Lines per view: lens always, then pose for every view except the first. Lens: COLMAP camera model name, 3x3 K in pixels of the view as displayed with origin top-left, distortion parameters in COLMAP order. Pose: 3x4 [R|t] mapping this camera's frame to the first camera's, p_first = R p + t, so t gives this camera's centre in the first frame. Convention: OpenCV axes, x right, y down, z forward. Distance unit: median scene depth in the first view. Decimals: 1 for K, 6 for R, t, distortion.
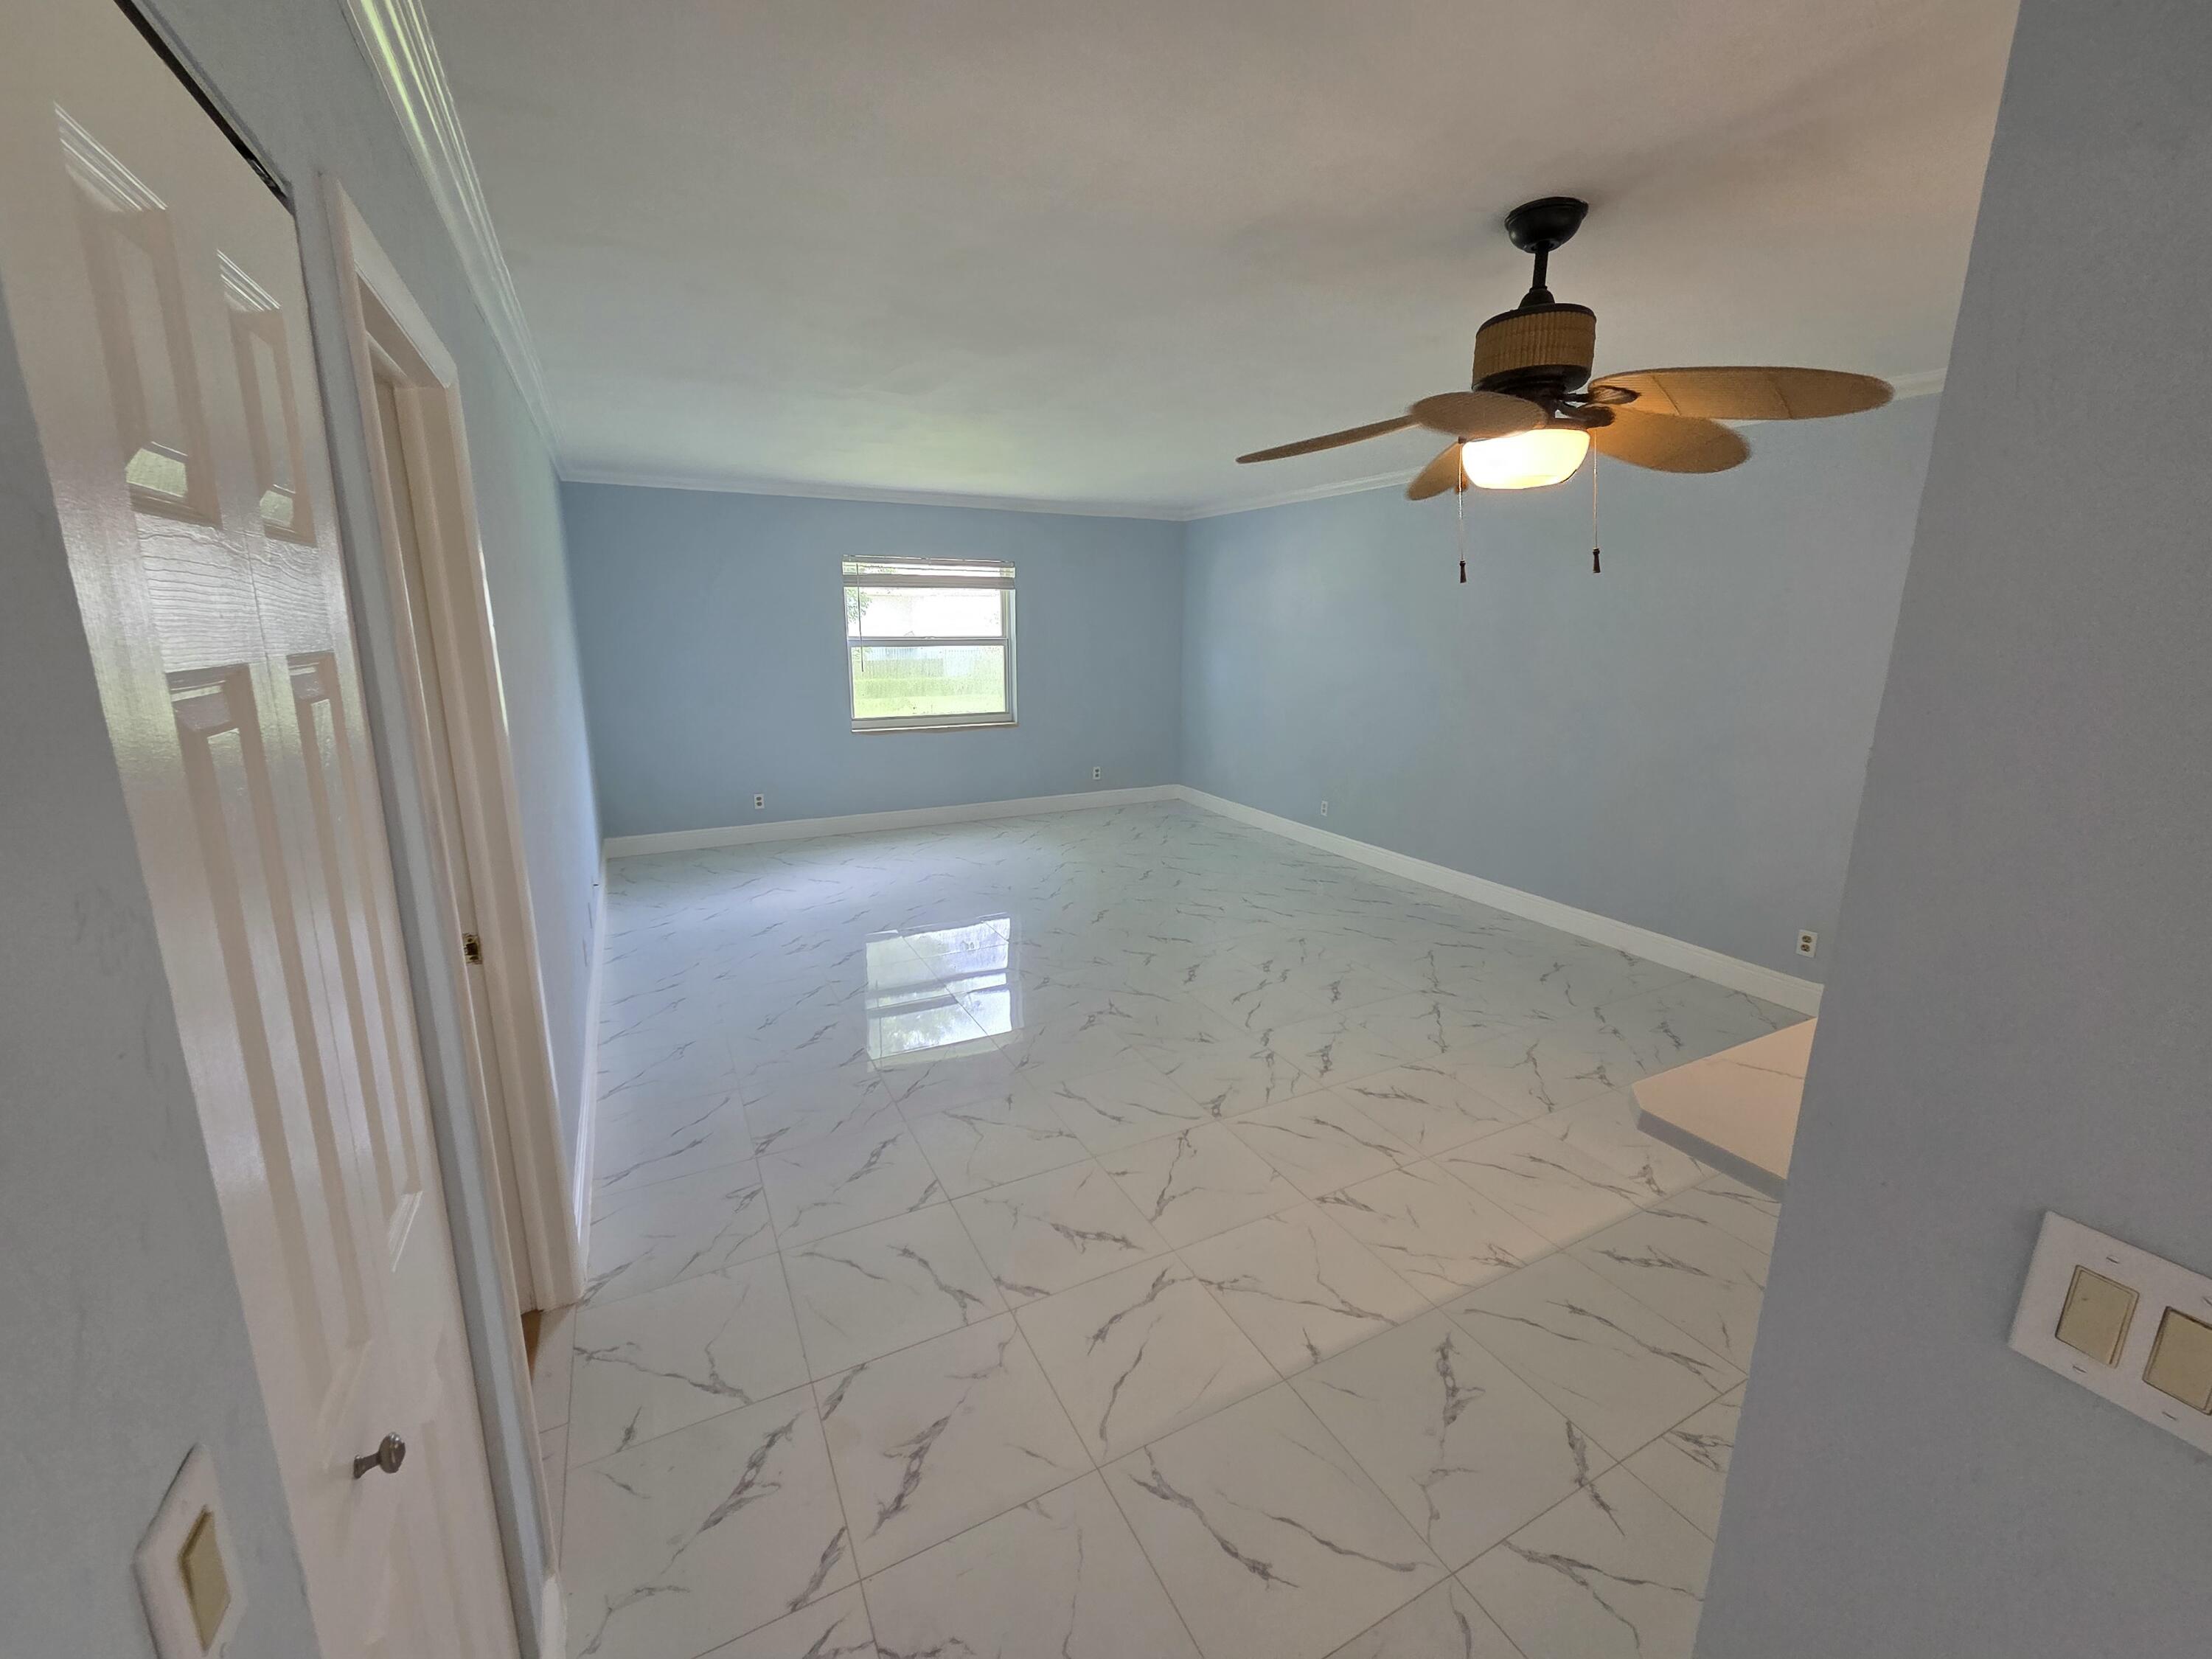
lens RADIAL K [[901.2, 0, 1110.4], [0, 901.2, 813.8], [0, 0, 1]] dist [0.001699, 0.000119]
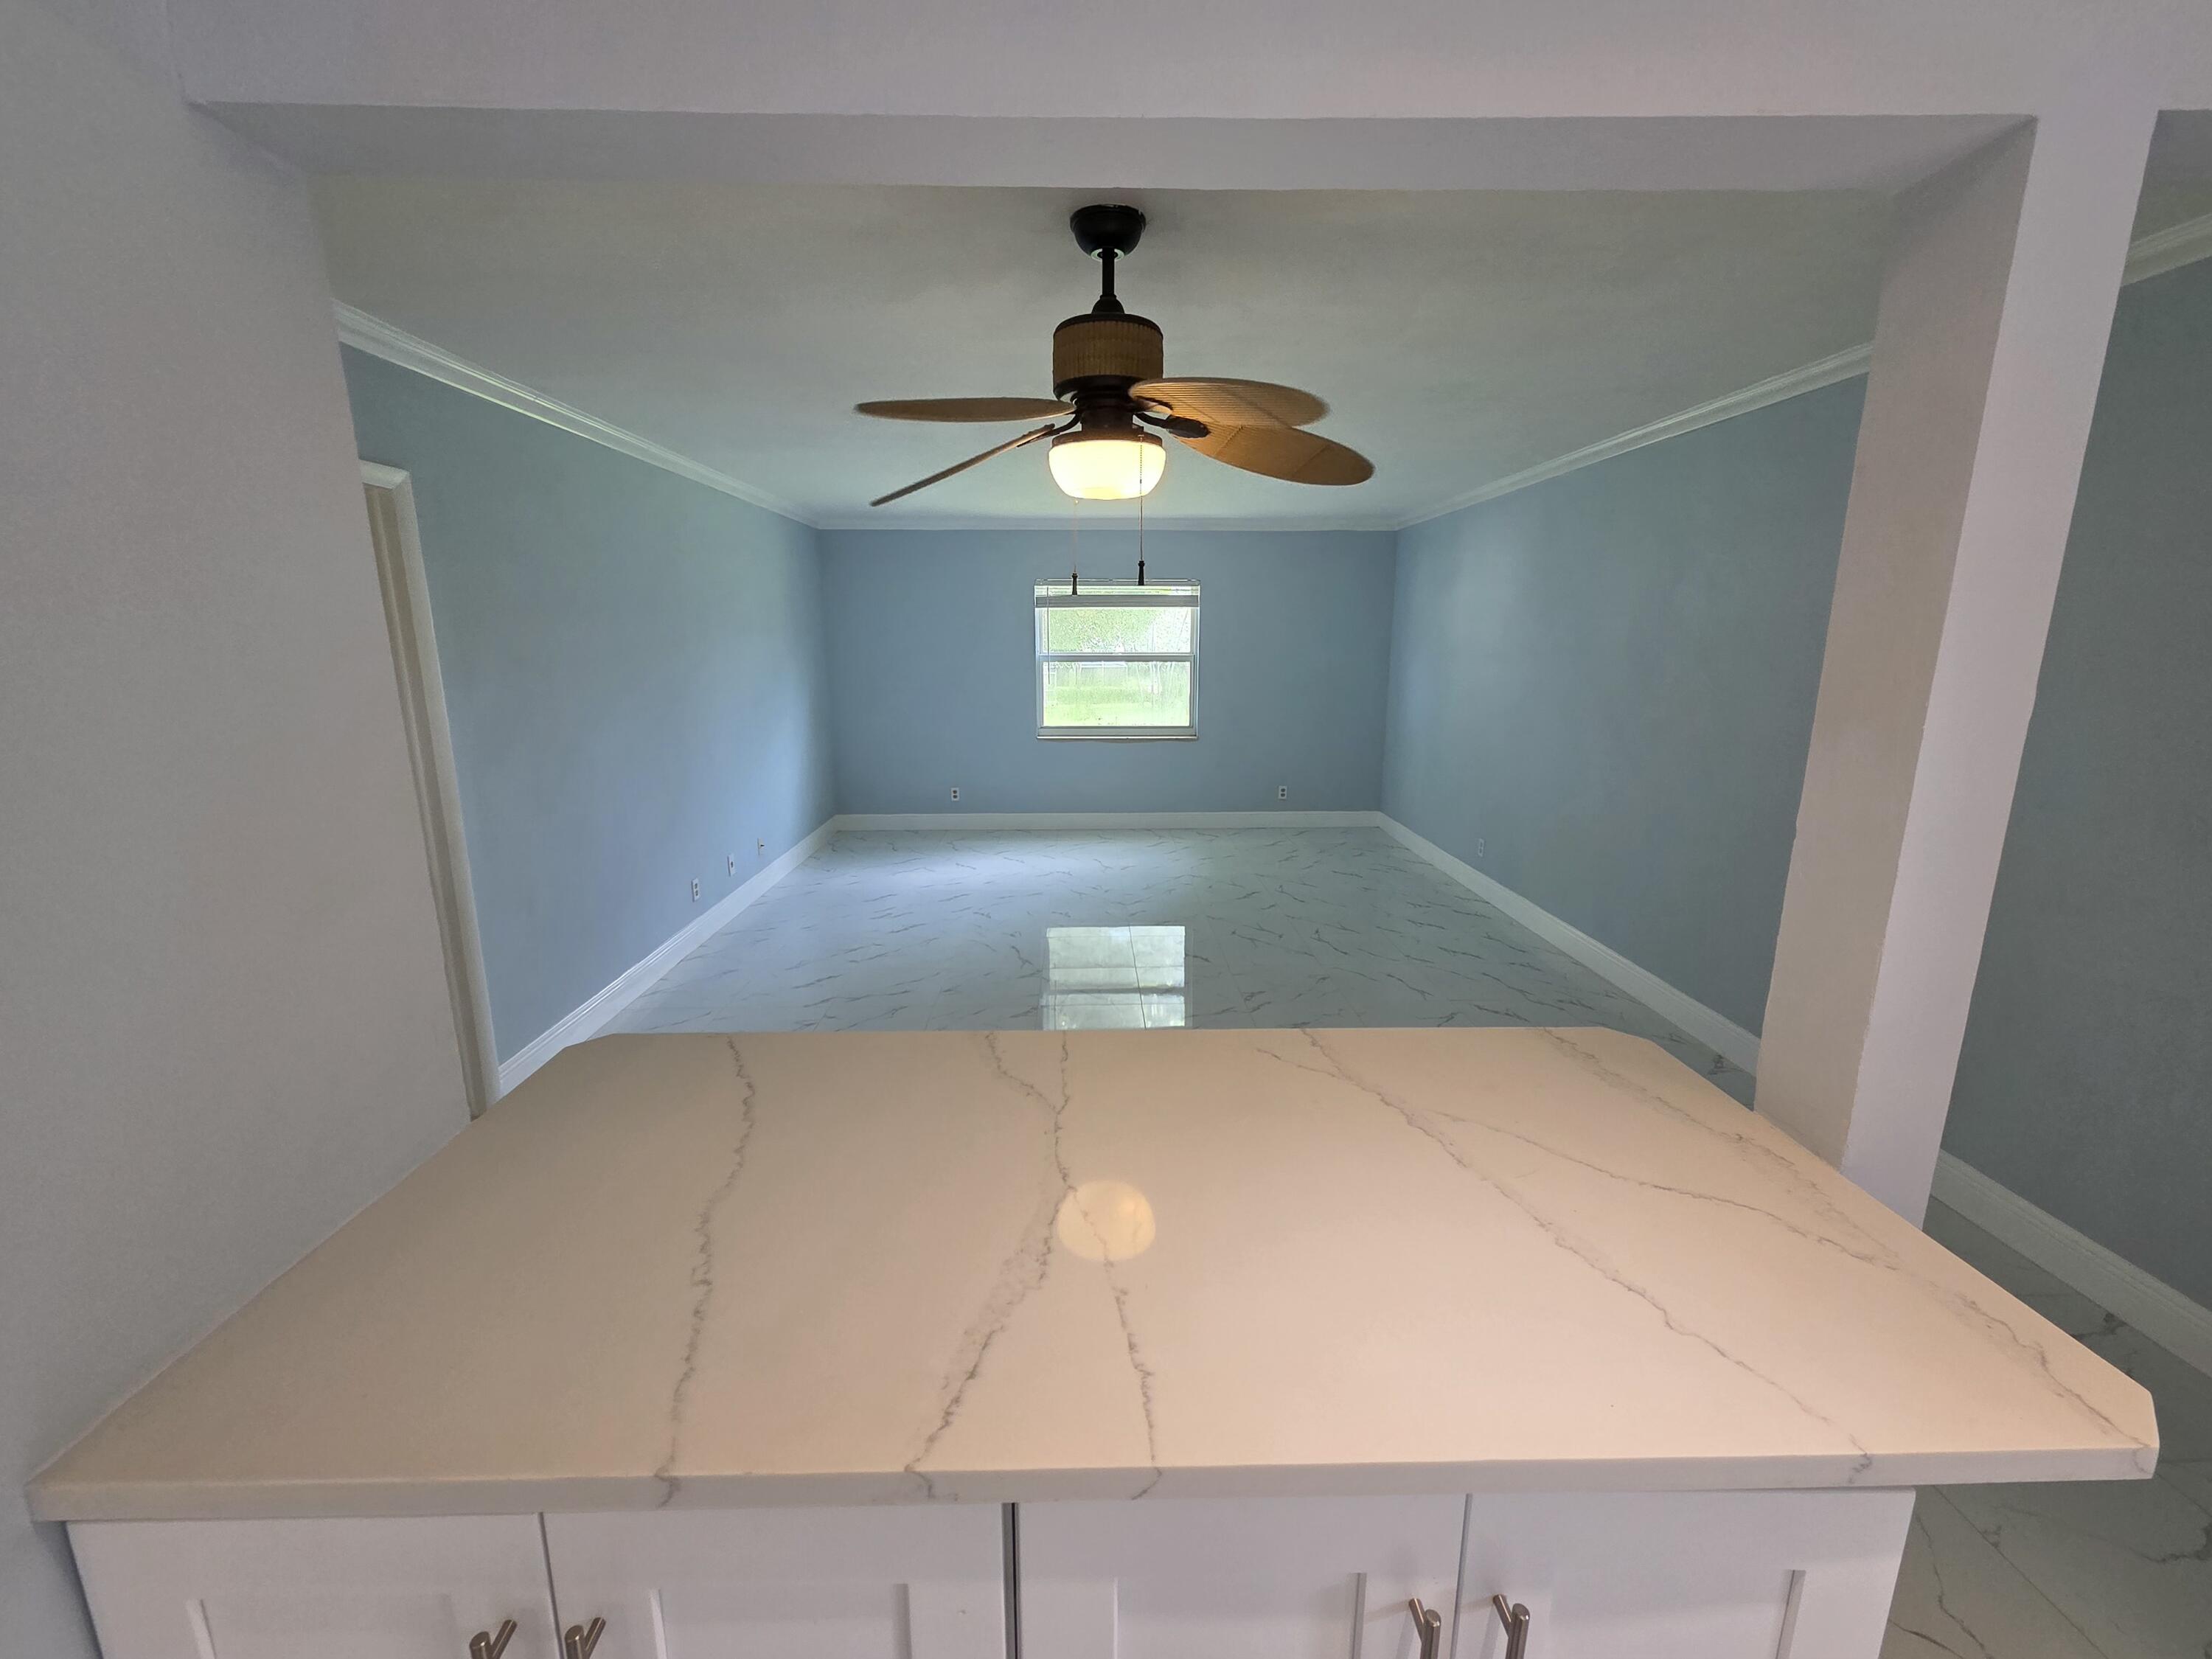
lens RADIAL K [[901.2, 0, 1120.3], [0, 901.2, 837.3], [0, 0, 1]] dist [0.001699, 0.000119]
pose [[0.898313, 0.091935, -0.429630, 0.279309], [-0.089040, 0.995665, 0.026886, -0.008261], [0.430239, 0.014102, 0.902605, 0.041042]]
